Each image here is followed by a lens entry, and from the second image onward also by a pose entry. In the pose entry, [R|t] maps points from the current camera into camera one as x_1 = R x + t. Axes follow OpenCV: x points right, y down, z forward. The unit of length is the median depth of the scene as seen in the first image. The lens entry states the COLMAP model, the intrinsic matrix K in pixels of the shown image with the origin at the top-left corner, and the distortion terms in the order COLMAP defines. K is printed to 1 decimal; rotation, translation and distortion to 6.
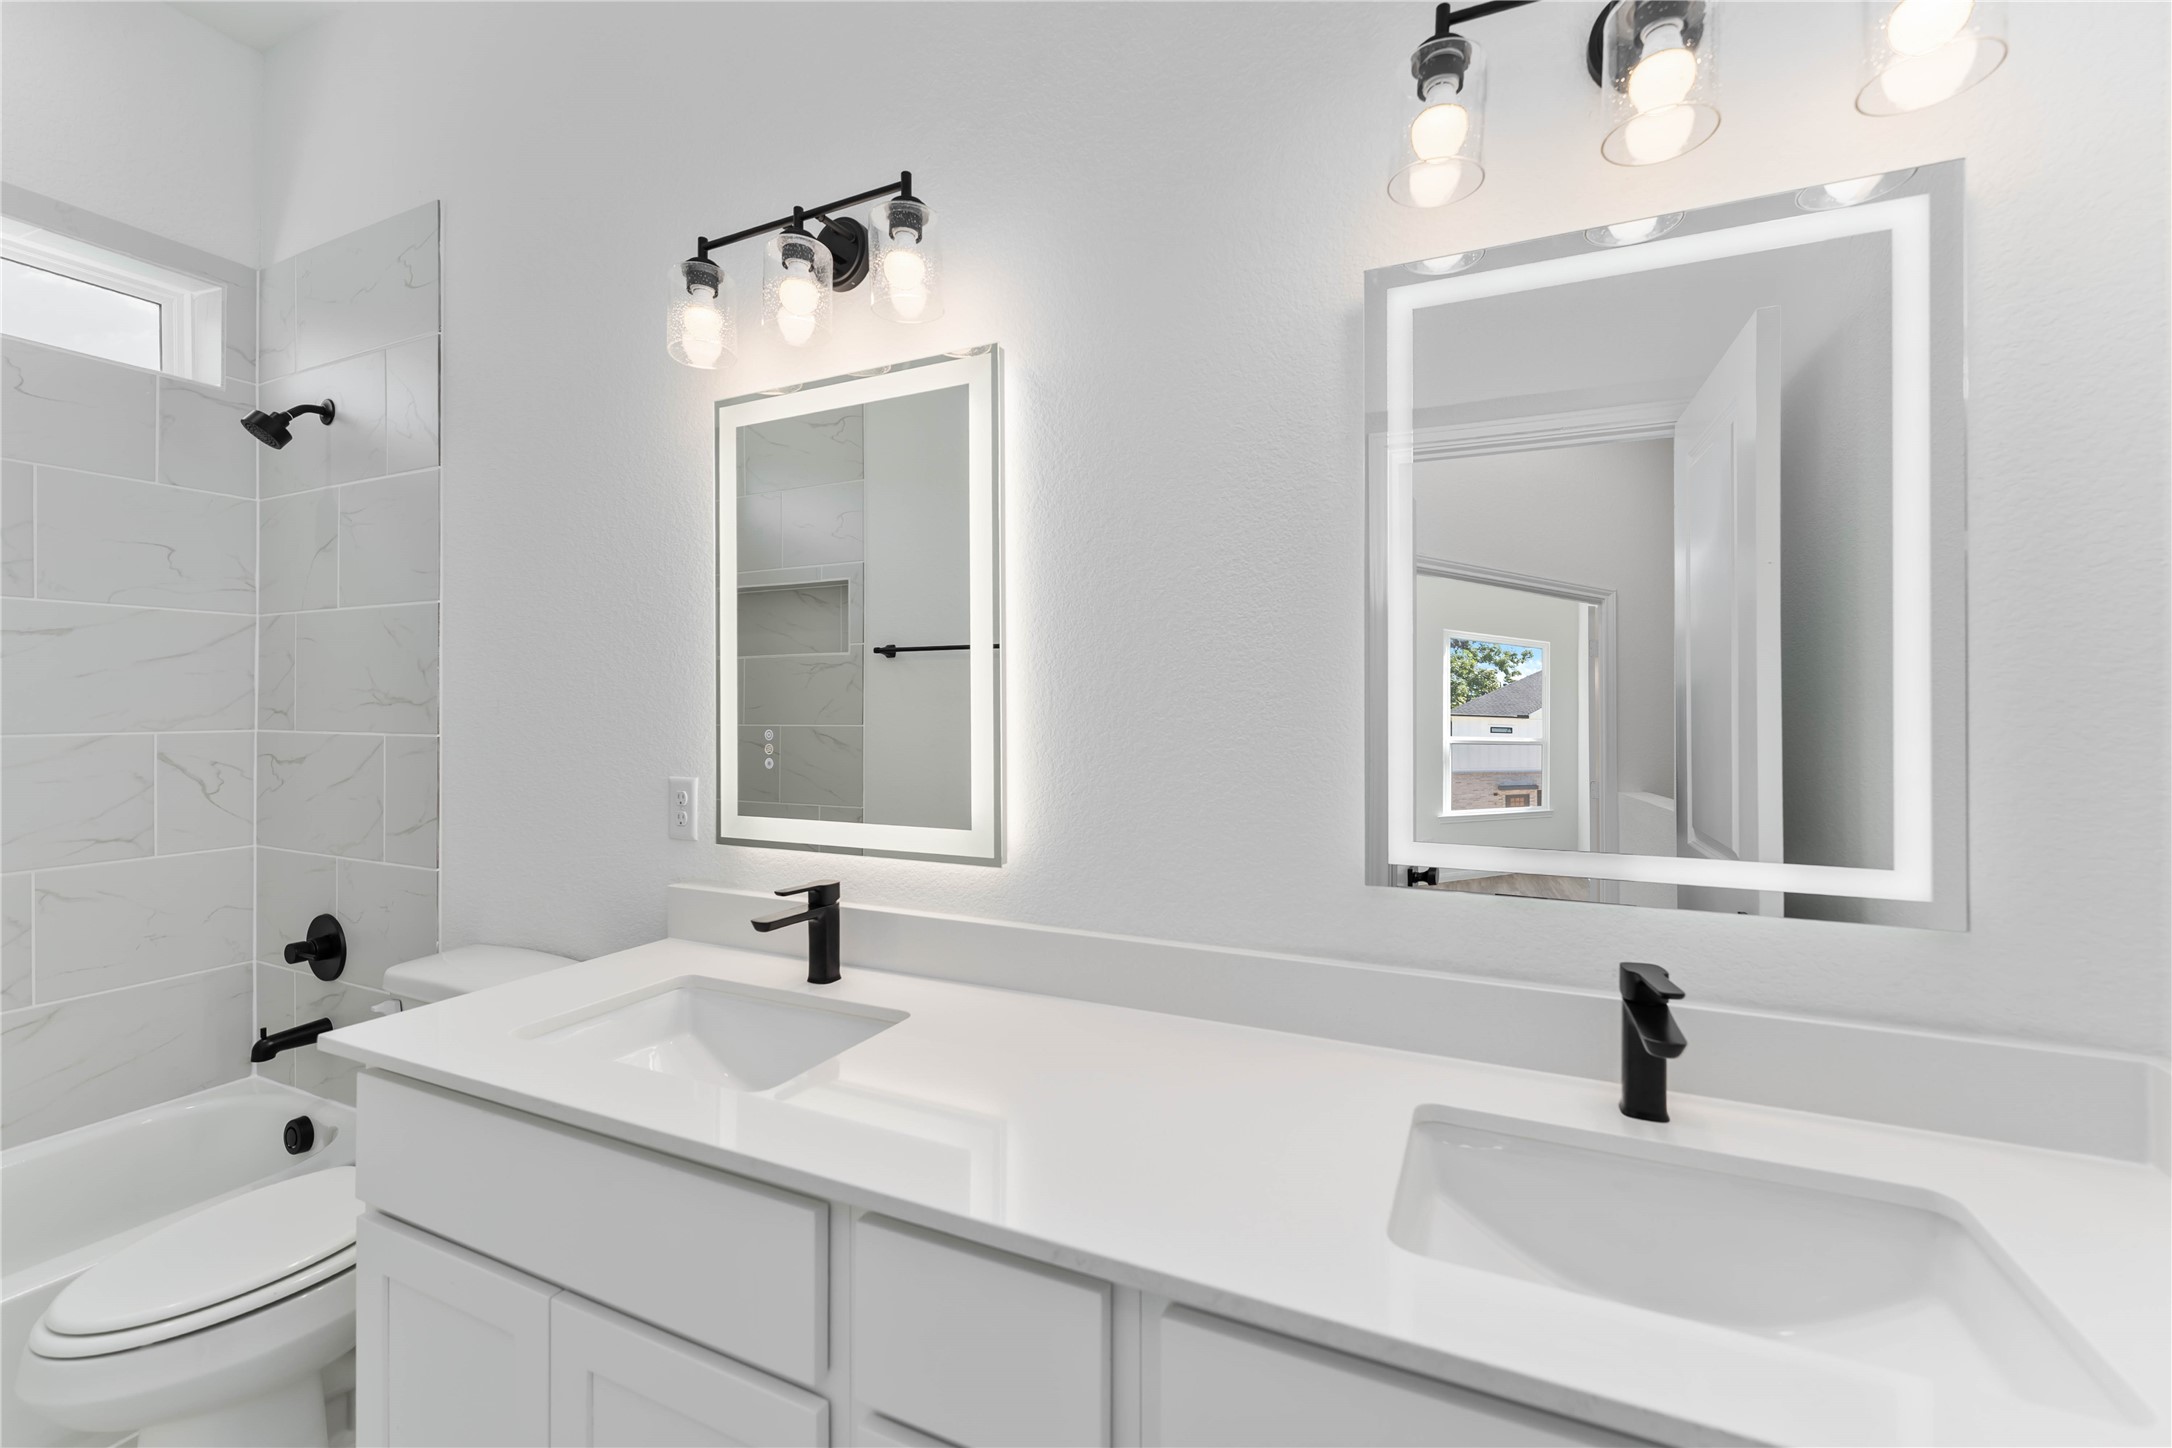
lens RADIAL K [[892.9, 0, 1080.1], [0, 892.9, 703.5], [0, 0, 1]] dist [0.000272, -0.000190]
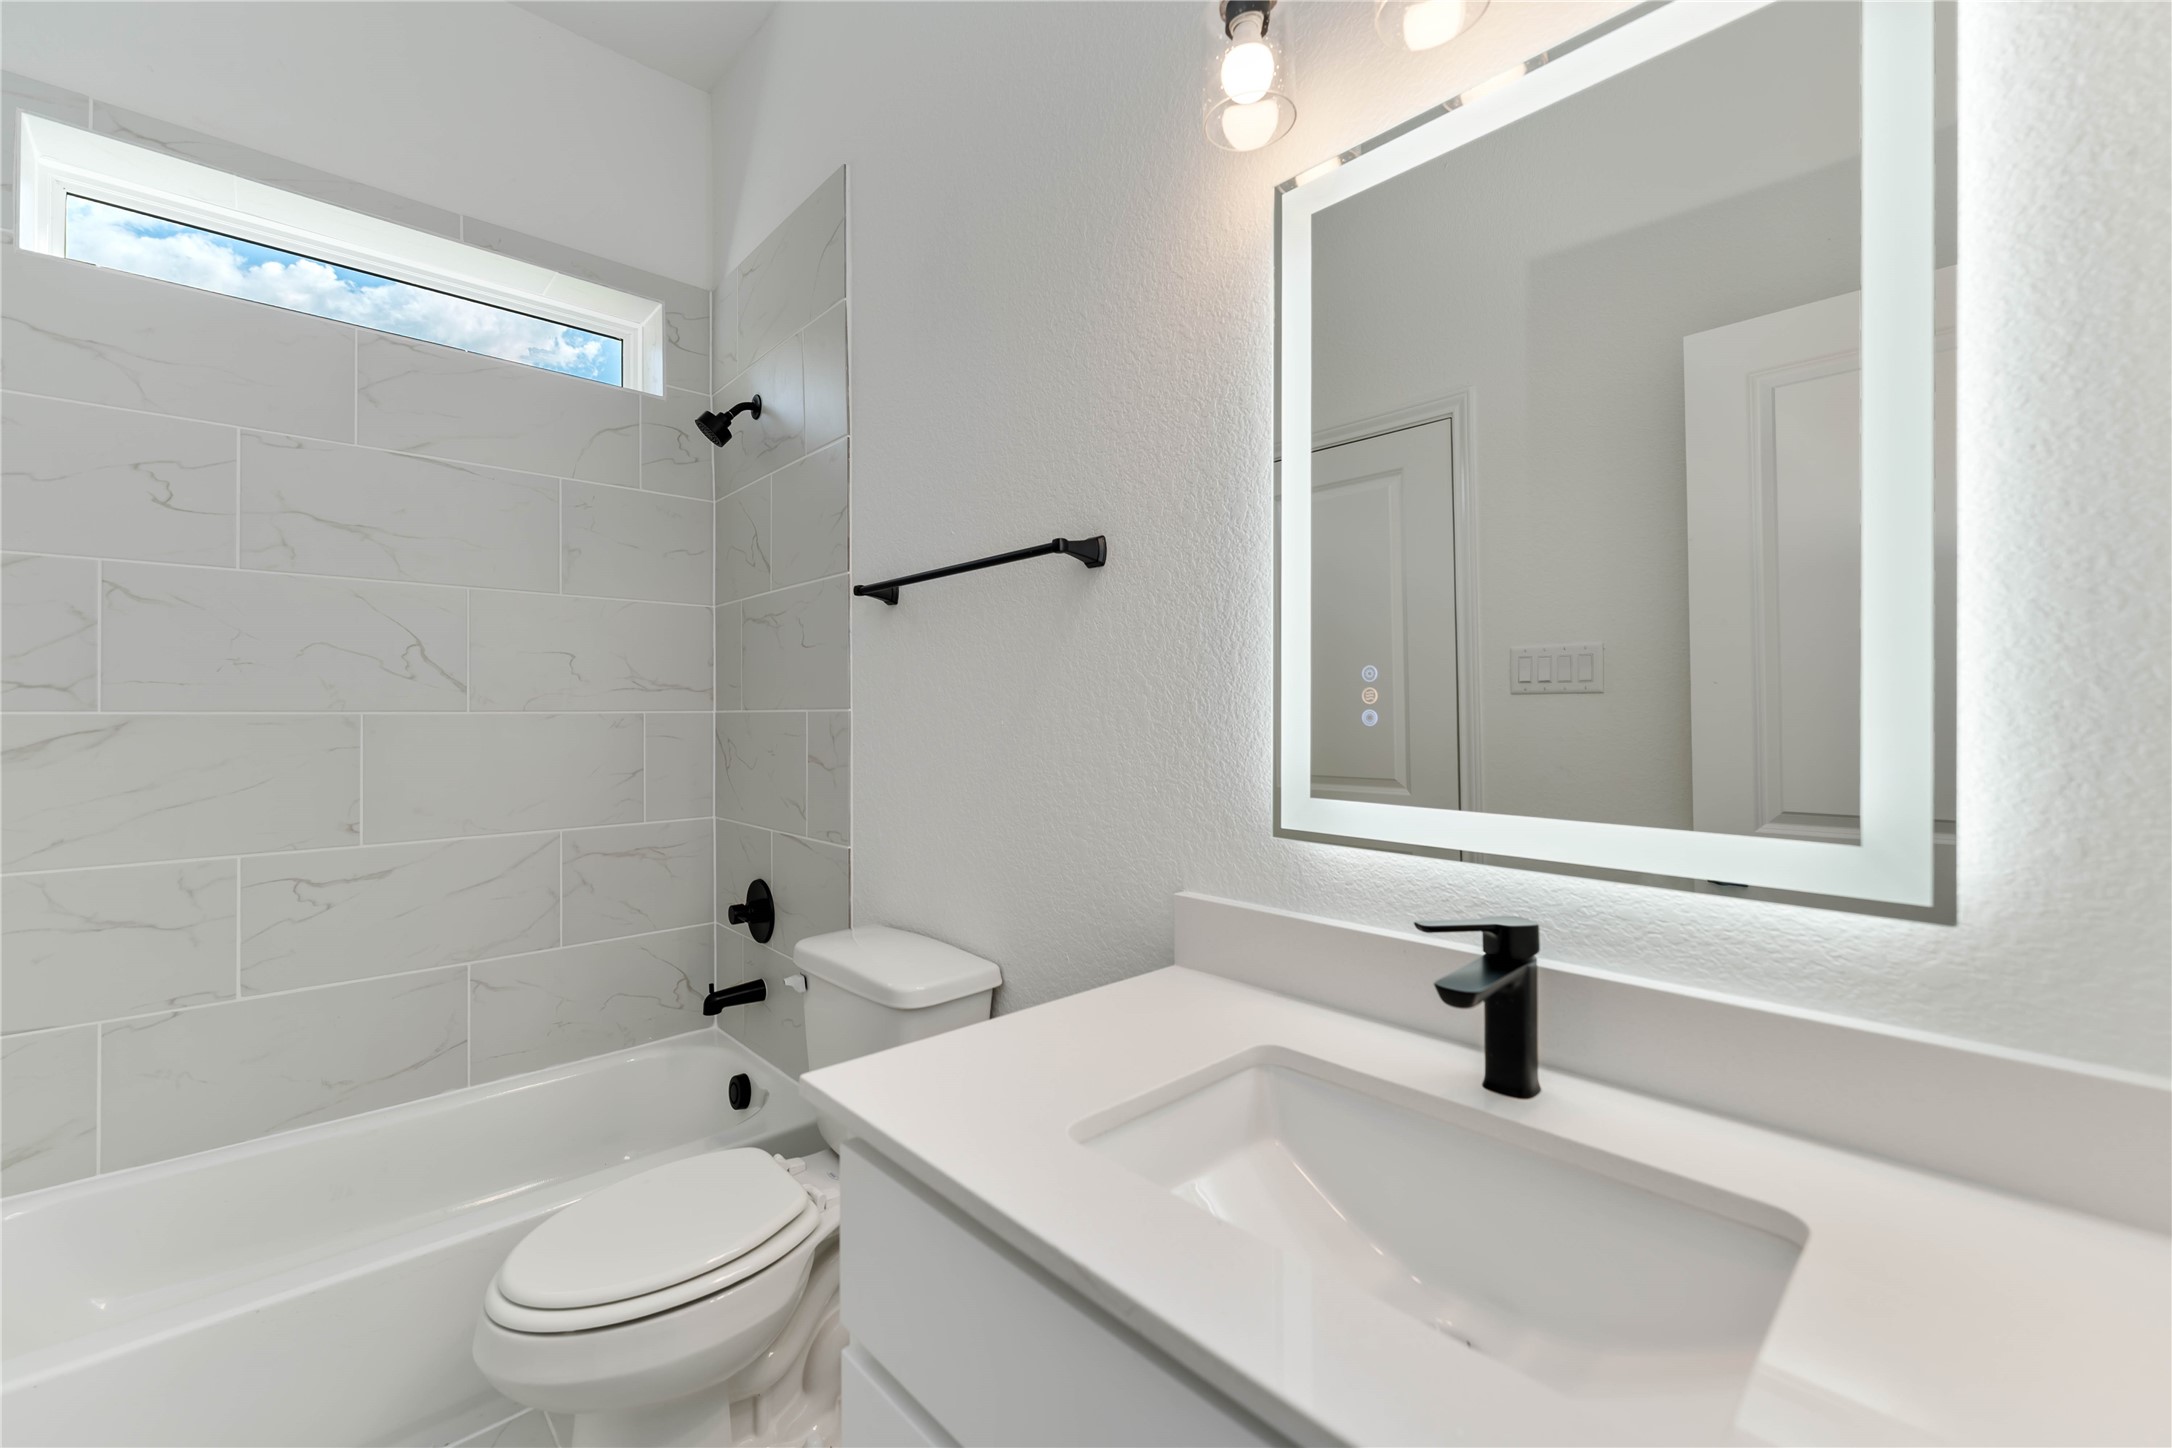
lens RADIAL K [[905.7, 0, 1050.0], [0, 905.7, 694.9], [0, 0, 1]] dist [-0.000169, -0.000208]
pose [[0.930478, 0.000729, -0.366347, -0.150345], [-0.001357, 0.999998, -0.001457, 0.024006], [0.366345, 0.001853, 0.930477, 0.148507]]
